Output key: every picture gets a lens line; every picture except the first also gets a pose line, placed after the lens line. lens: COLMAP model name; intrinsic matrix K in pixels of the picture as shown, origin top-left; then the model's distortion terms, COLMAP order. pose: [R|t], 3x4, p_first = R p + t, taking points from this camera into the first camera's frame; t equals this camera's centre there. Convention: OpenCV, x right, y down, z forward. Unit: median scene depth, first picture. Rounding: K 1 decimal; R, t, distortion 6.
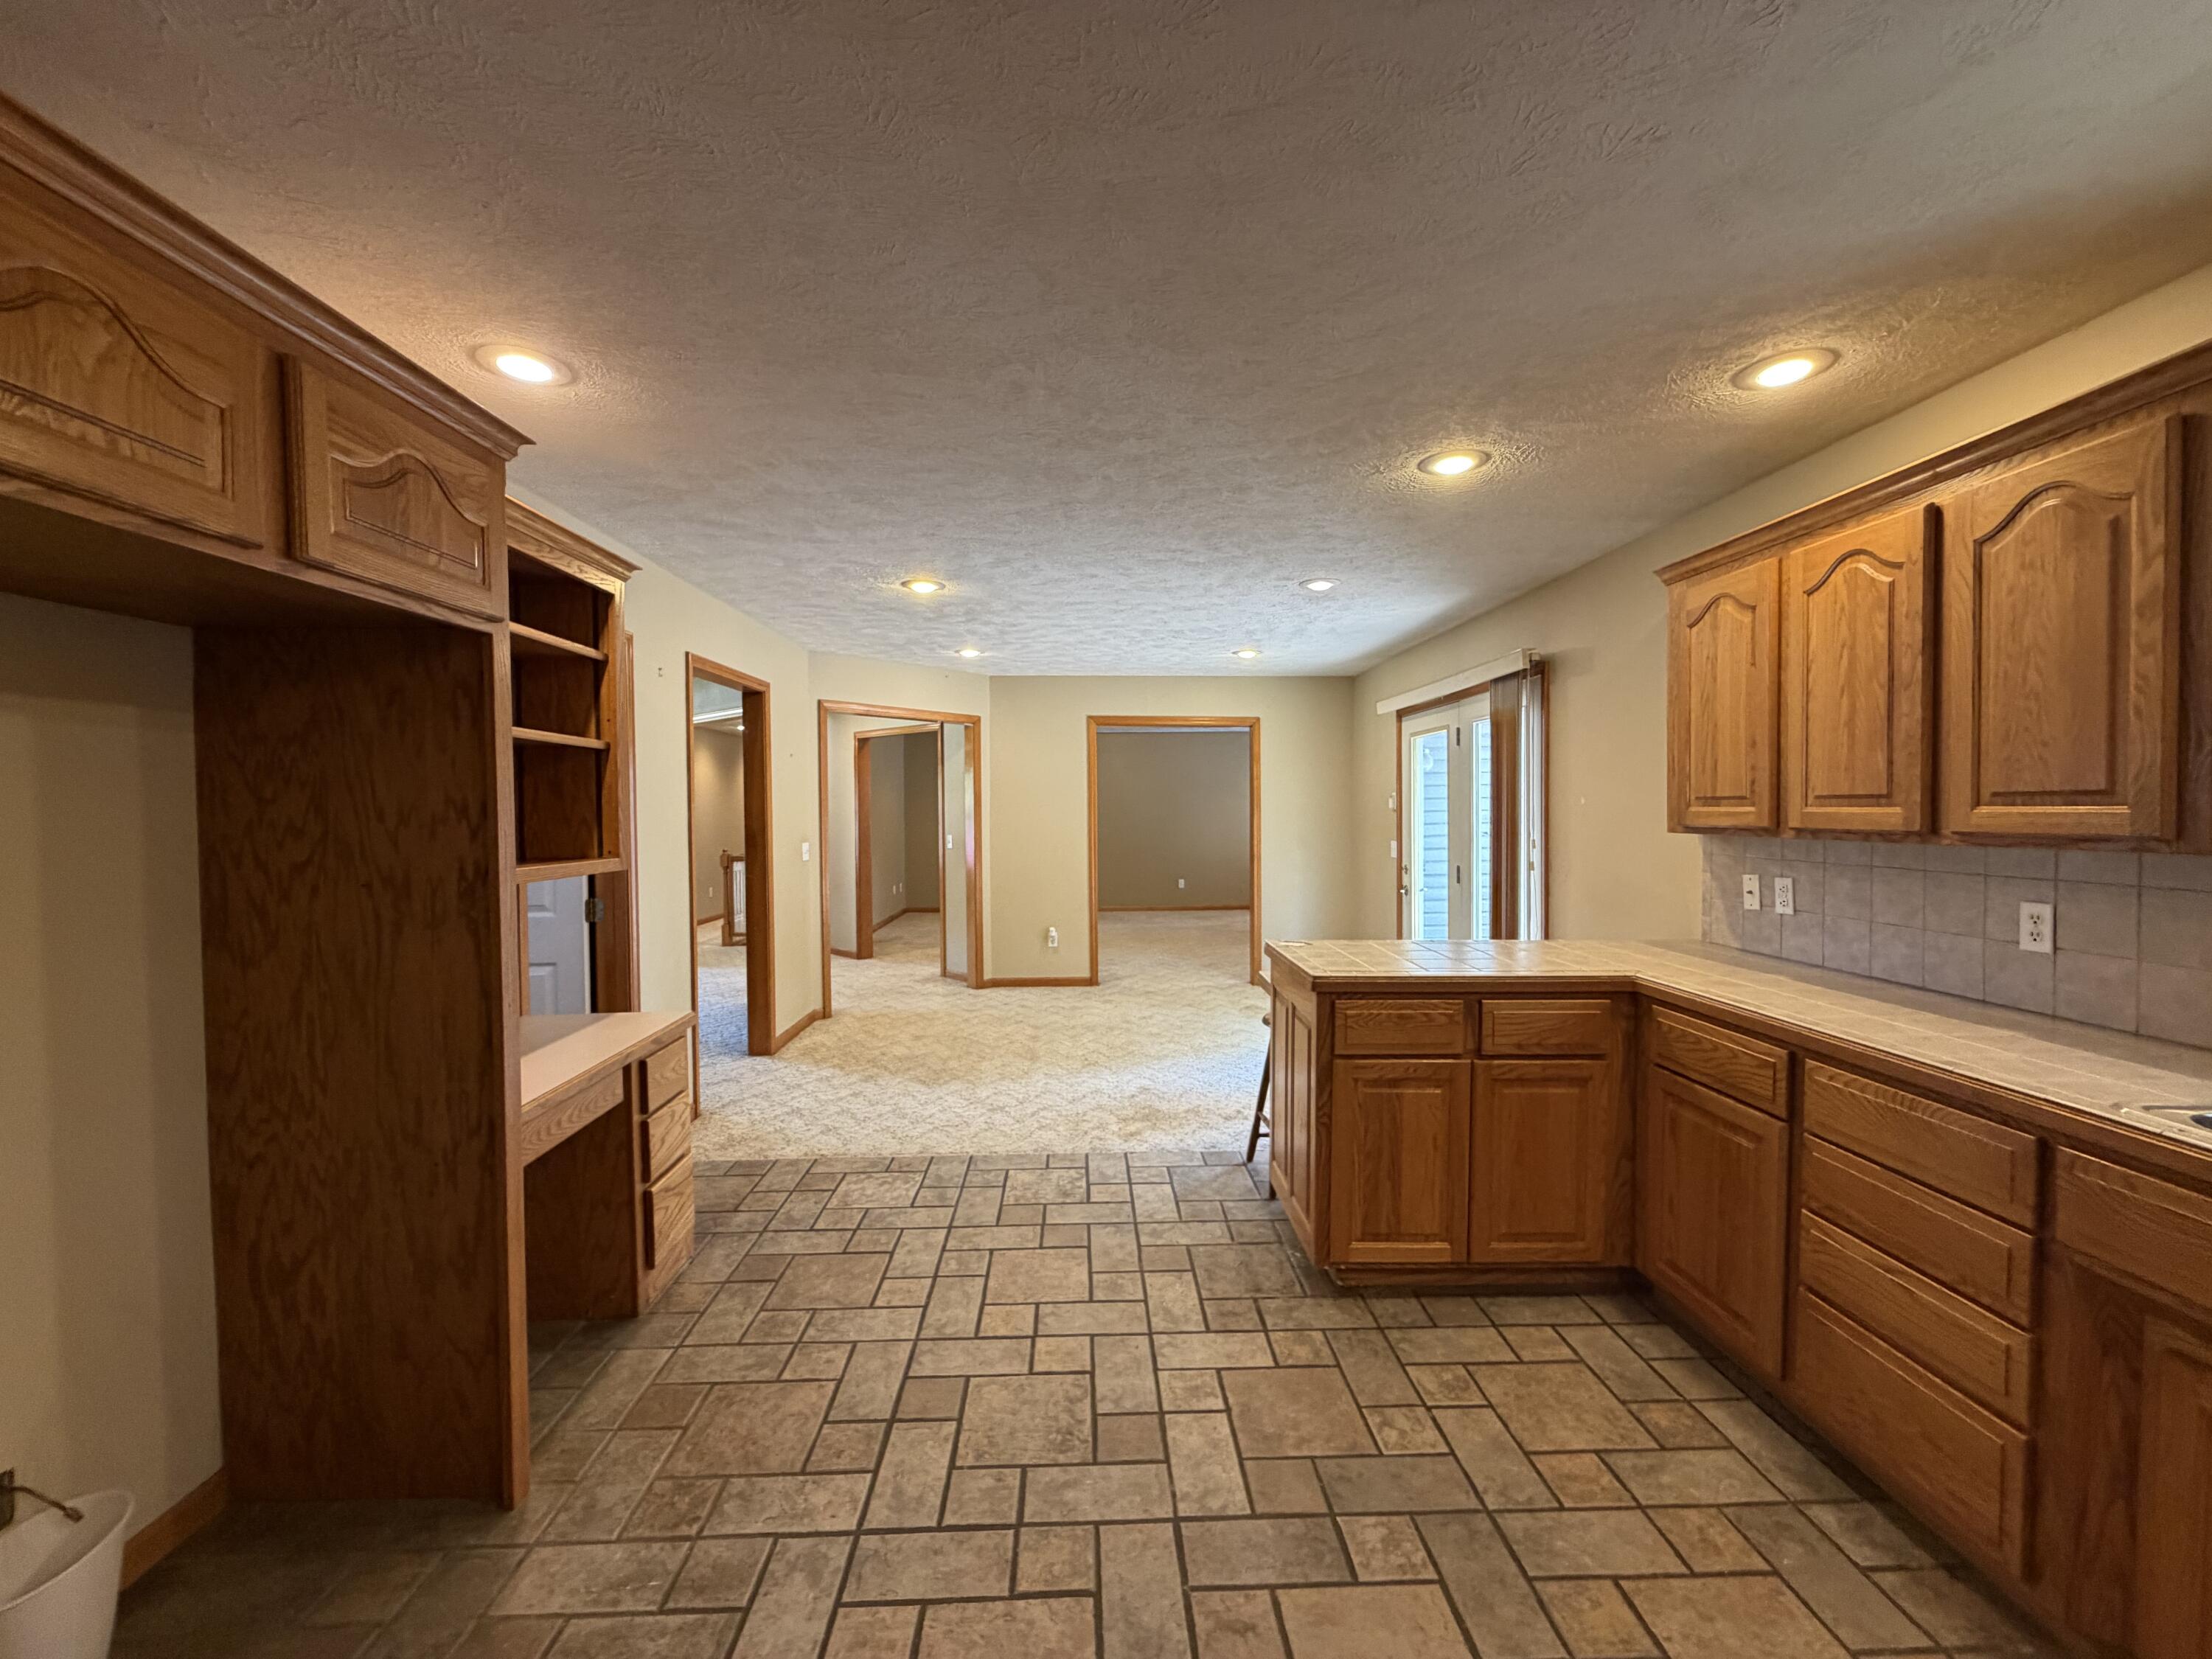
lens RADIAL K [[884.0, 0, 1101.2], [0, 884.0, 829.9], [0, 0, 1]] dist [-0.001639, 0.000750]
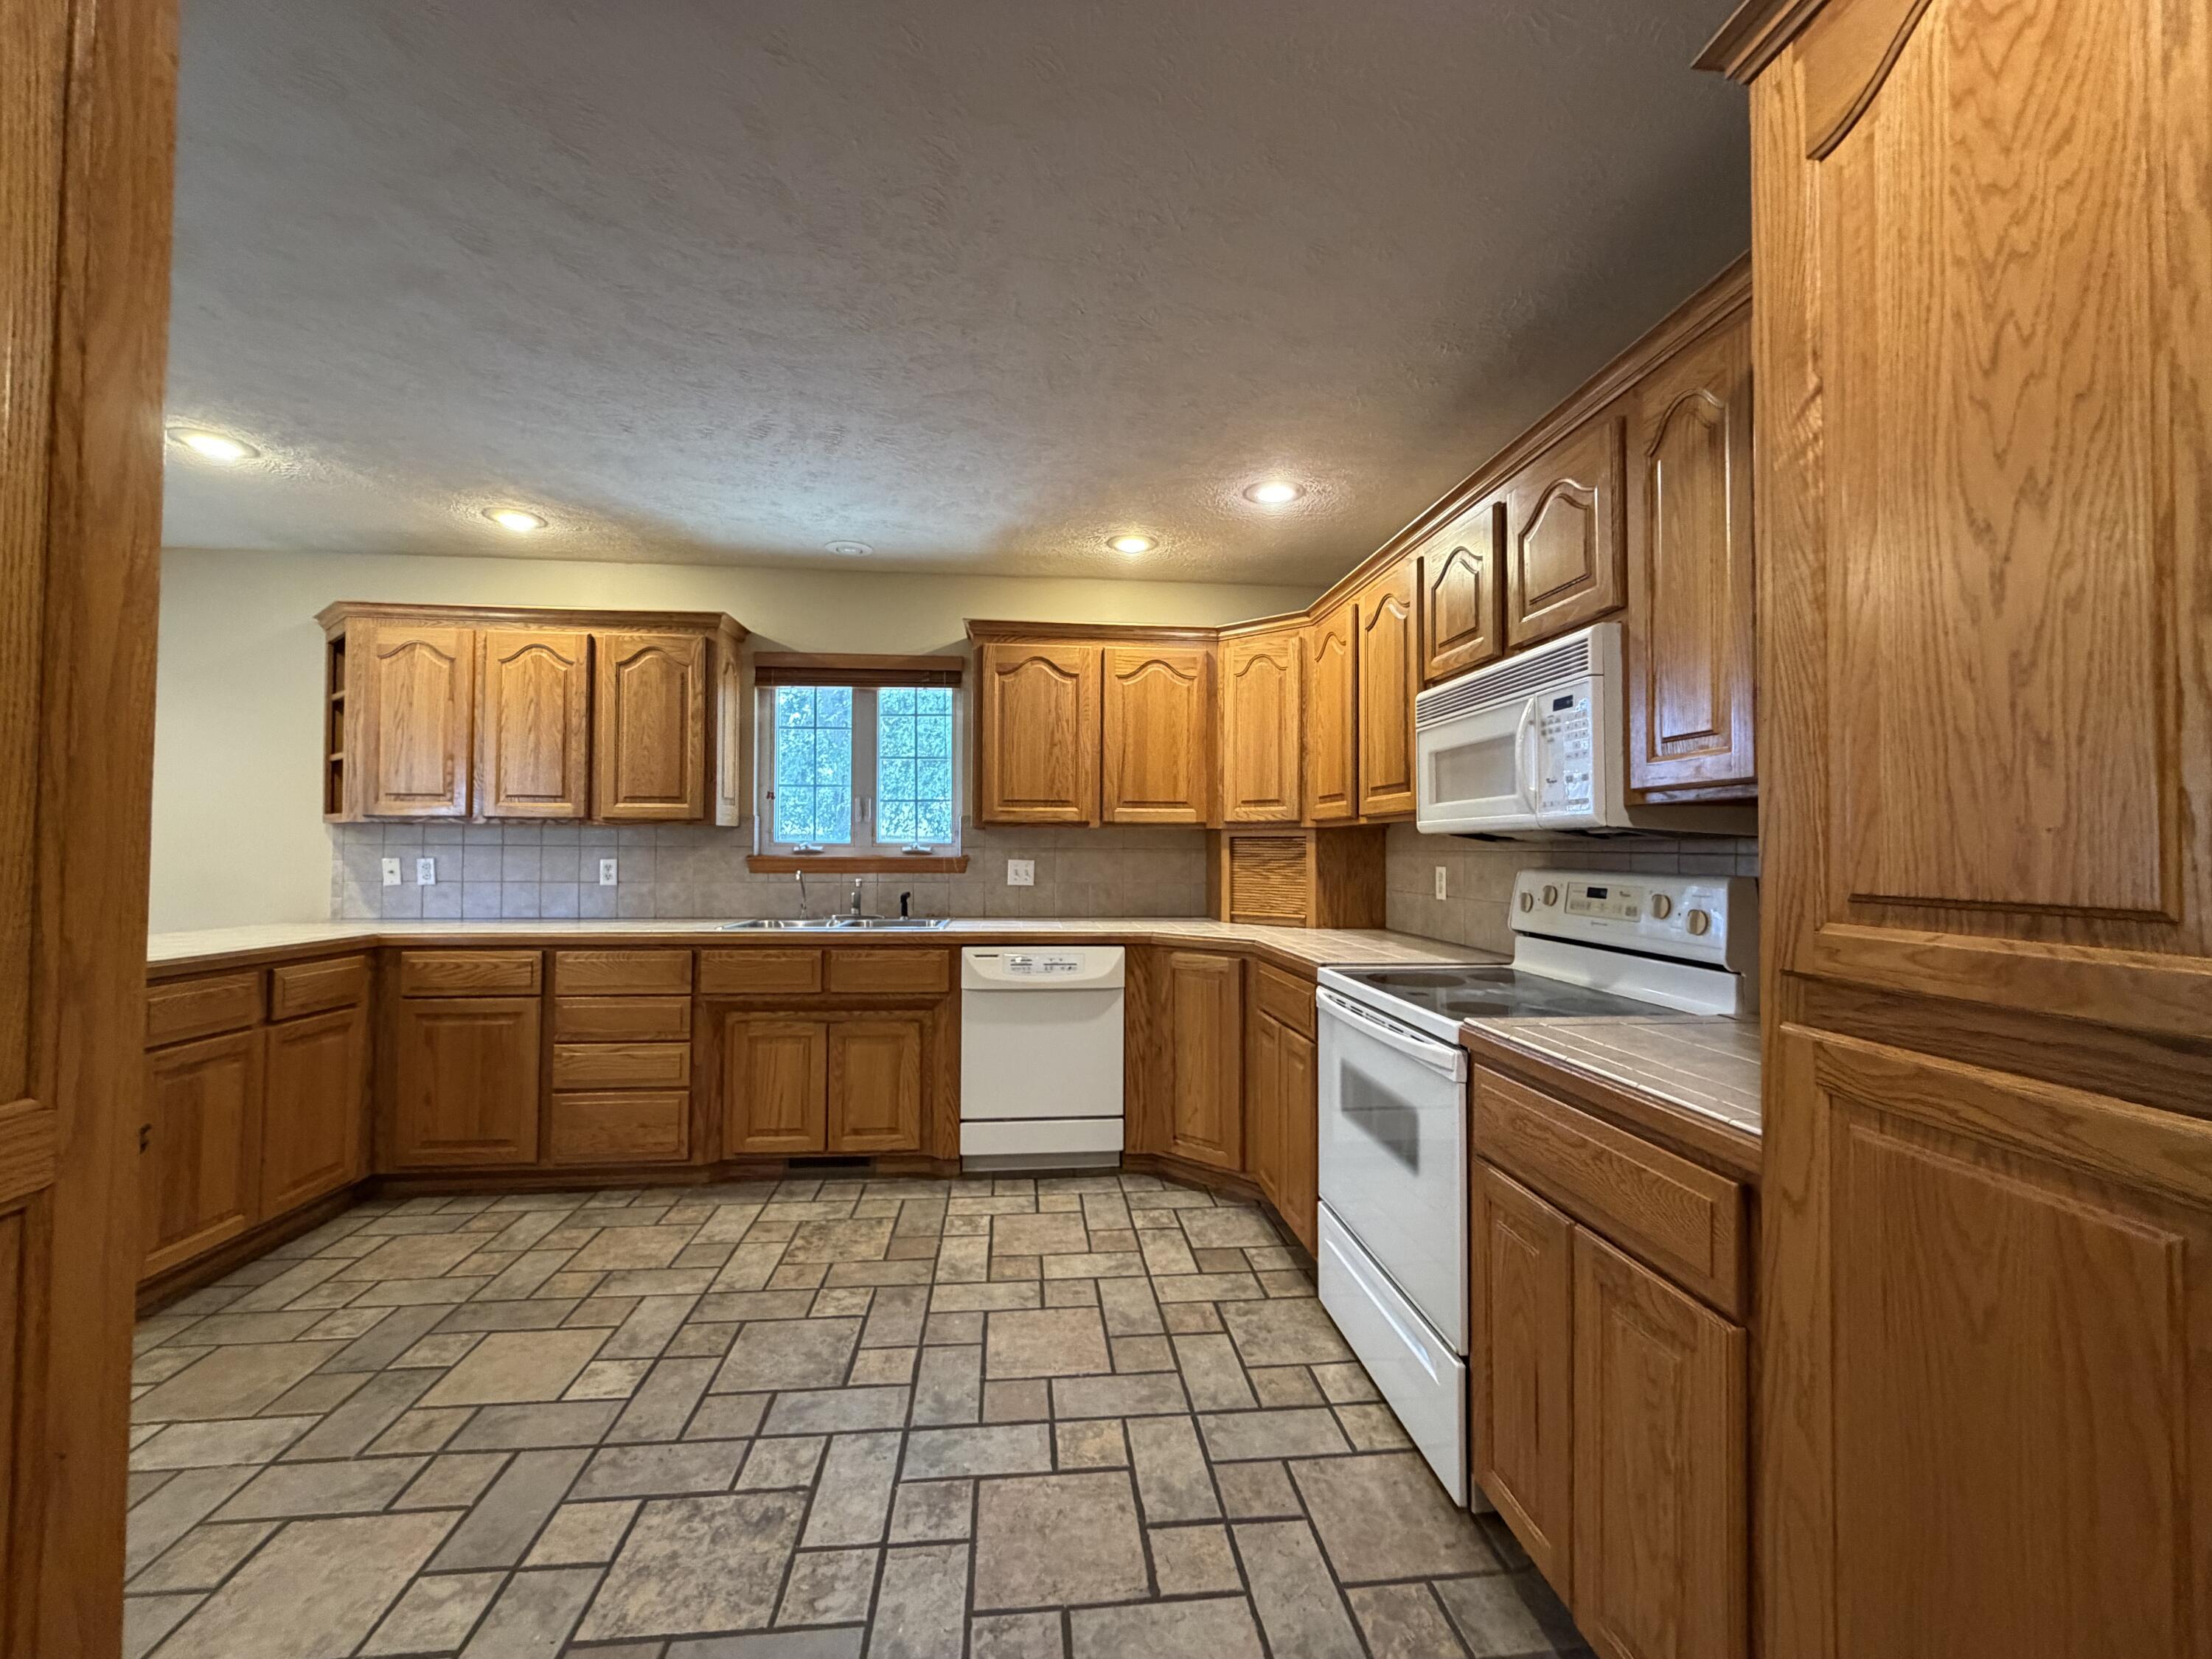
lens RADIAL K [[884.0, 0, 1103.8], [0, 884.0, 830.9], [0, 0, 1]] dist [-0.001639, 0.000750]
pose [[-0.072450, 0.023390, 0.997098, -0.826444], [0.019264, 0.999571, -0.022048, 0.080520], [-0.997186, 0.017610, -0.072869, 0.090613]]
